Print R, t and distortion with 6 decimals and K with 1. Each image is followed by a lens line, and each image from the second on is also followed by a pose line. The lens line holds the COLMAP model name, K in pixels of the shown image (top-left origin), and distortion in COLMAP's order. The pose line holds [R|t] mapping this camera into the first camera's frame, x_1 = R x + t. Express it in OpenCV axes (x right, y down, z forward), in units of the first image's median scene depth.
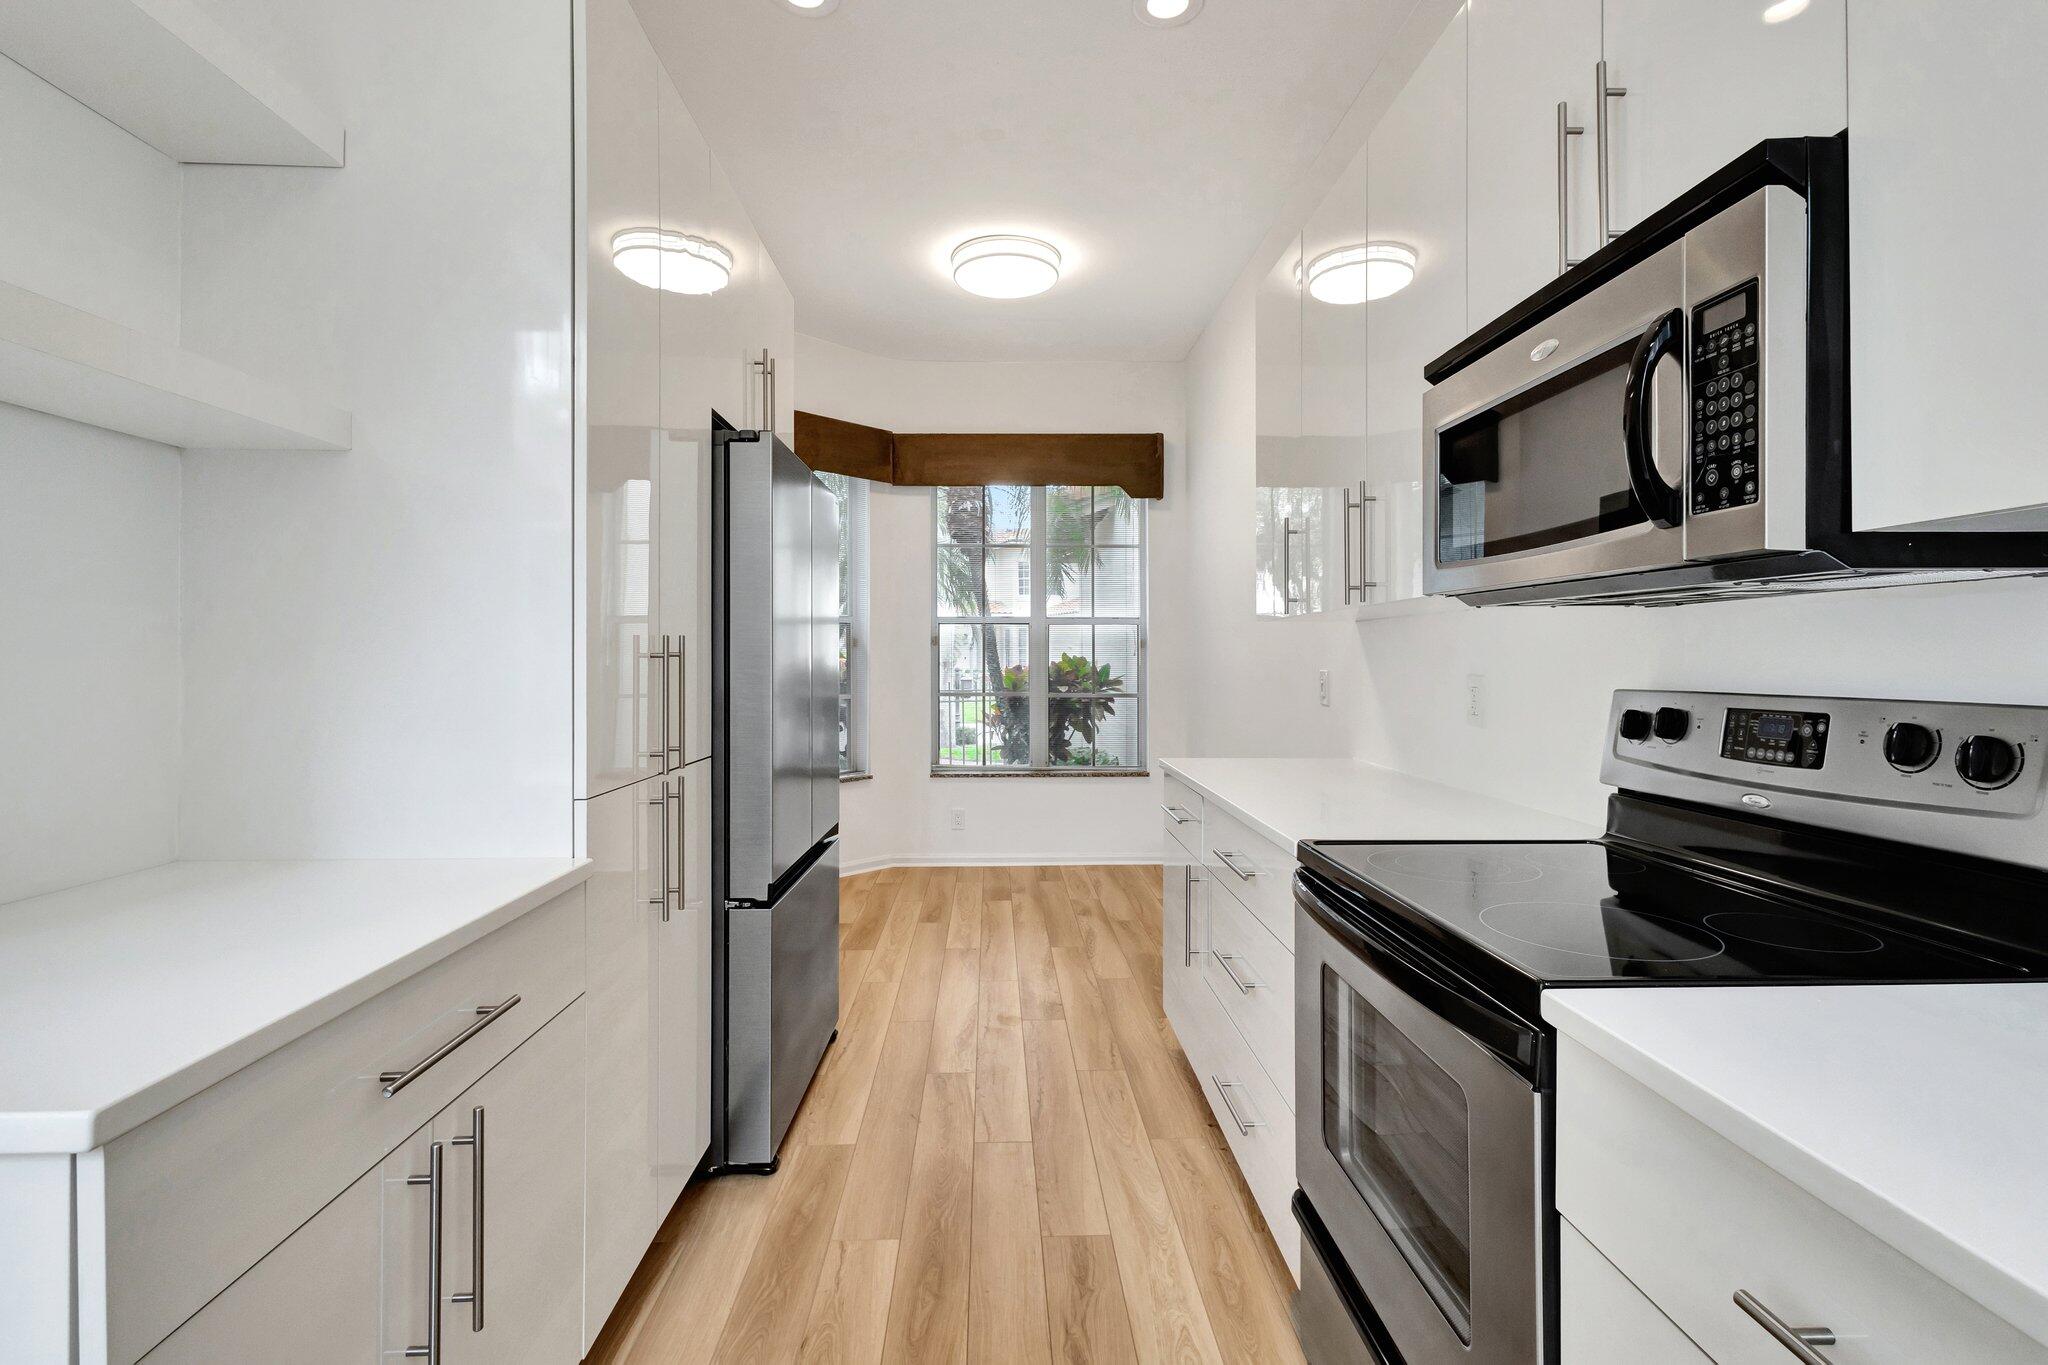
lens RADIAL K [[942.1, 0, 1027.0], [0, 942.1, 663.1], [0, 0, 1]] dist [0.008749, -0.003295]
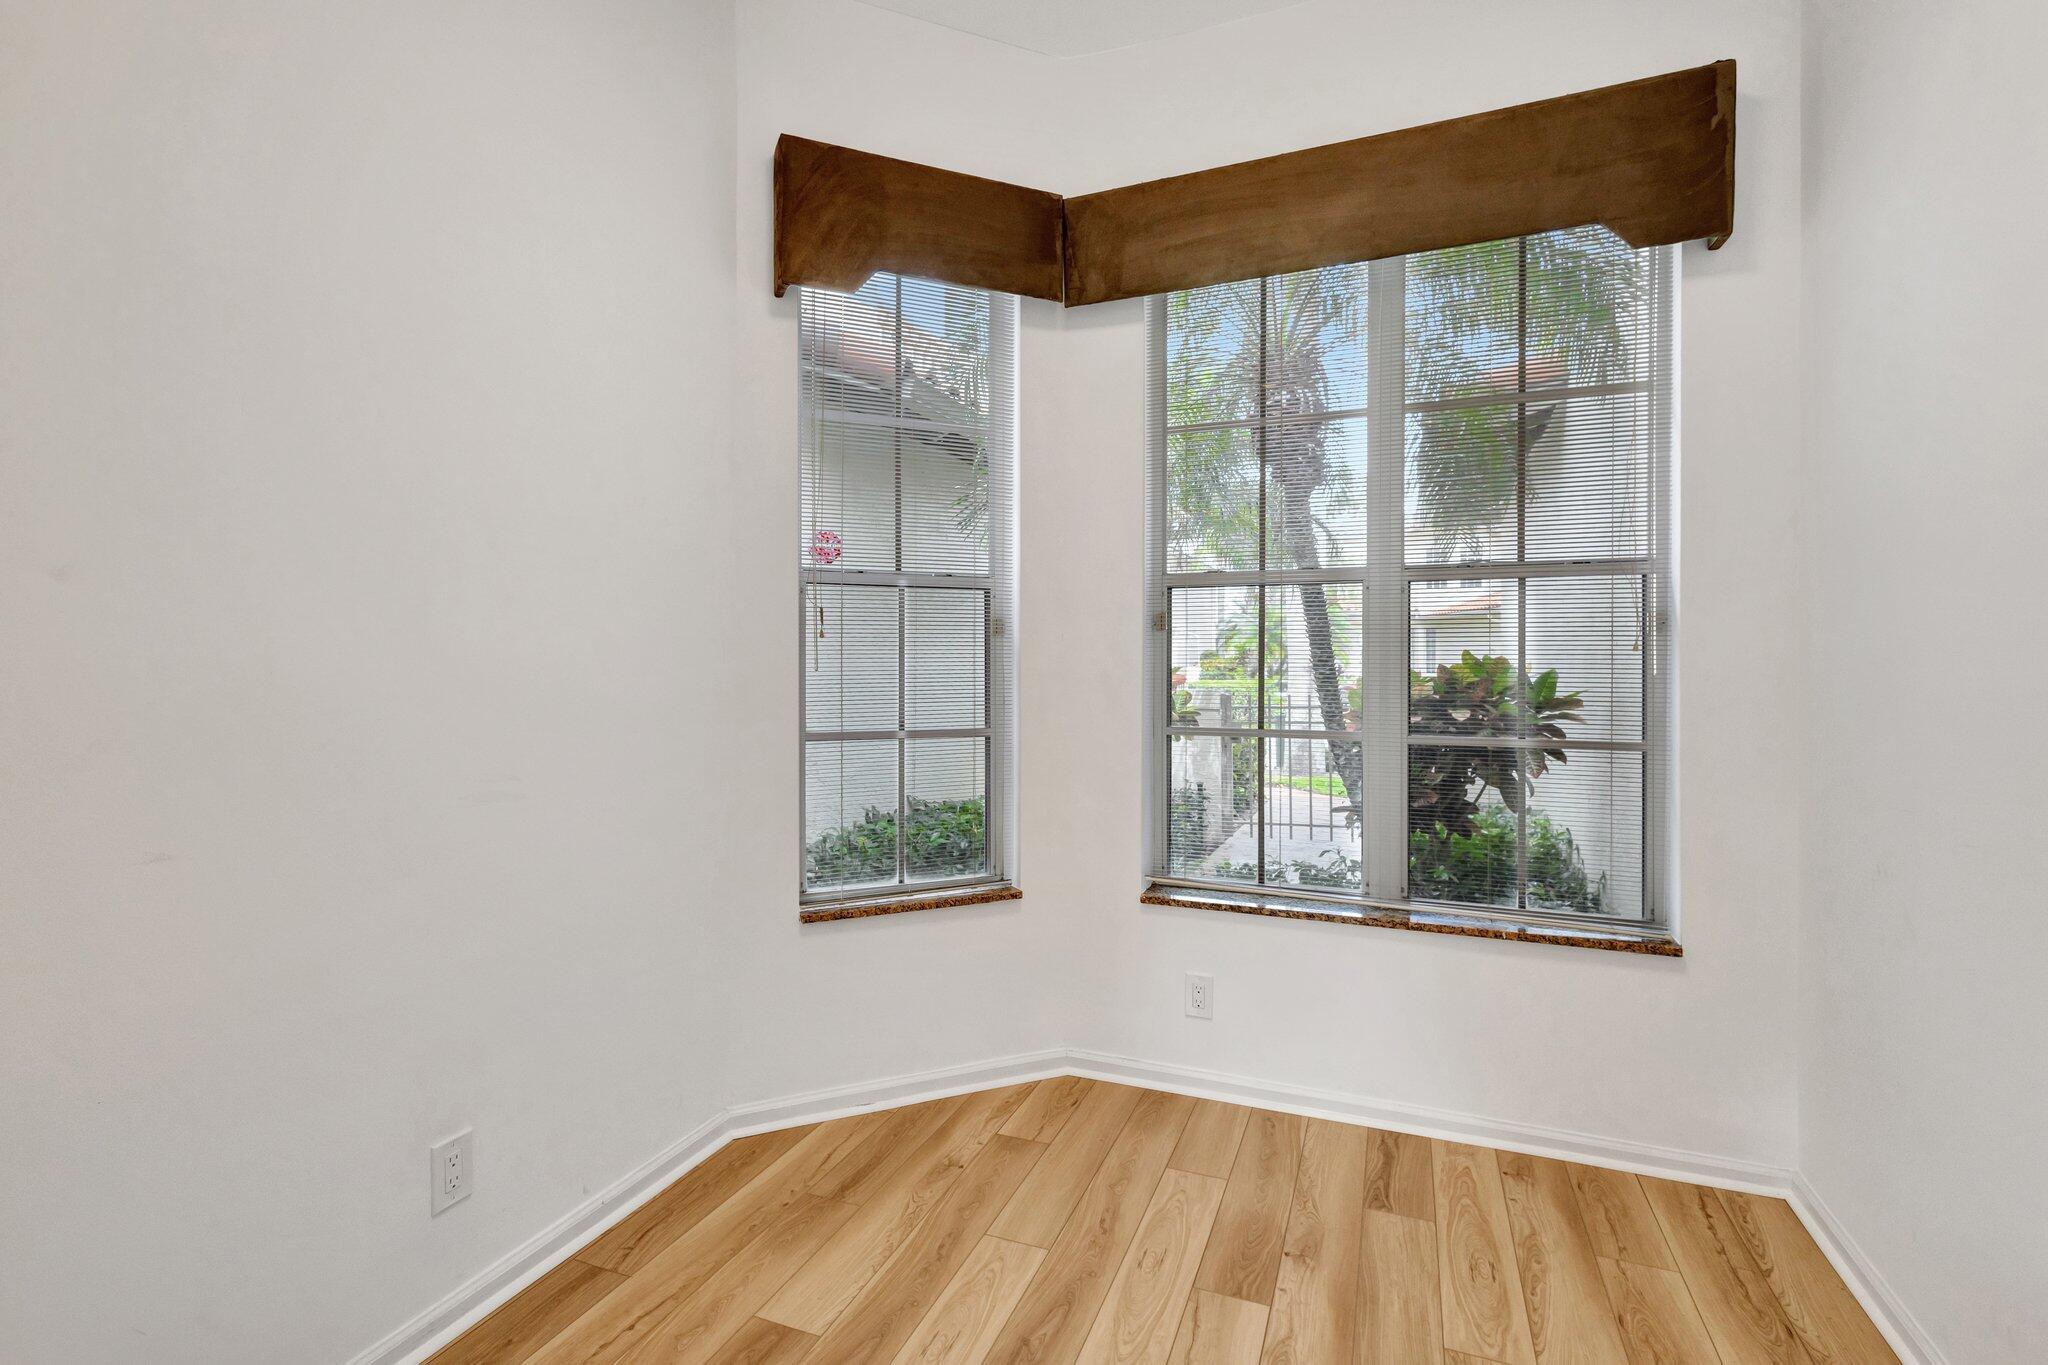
lens RADIAL K [[942.1, 0, 1023.4], [0, 942.1, 666.9], [0, 0, 1]] dist [0.008749, -0.003295]
pose [[0.914247, 0.005176, -0.405125, 0.035212], [-0.004667, 0.999987, 0.002244, -0.000694], [0.405131, -0.000161, 0.914259, 0.489701]]
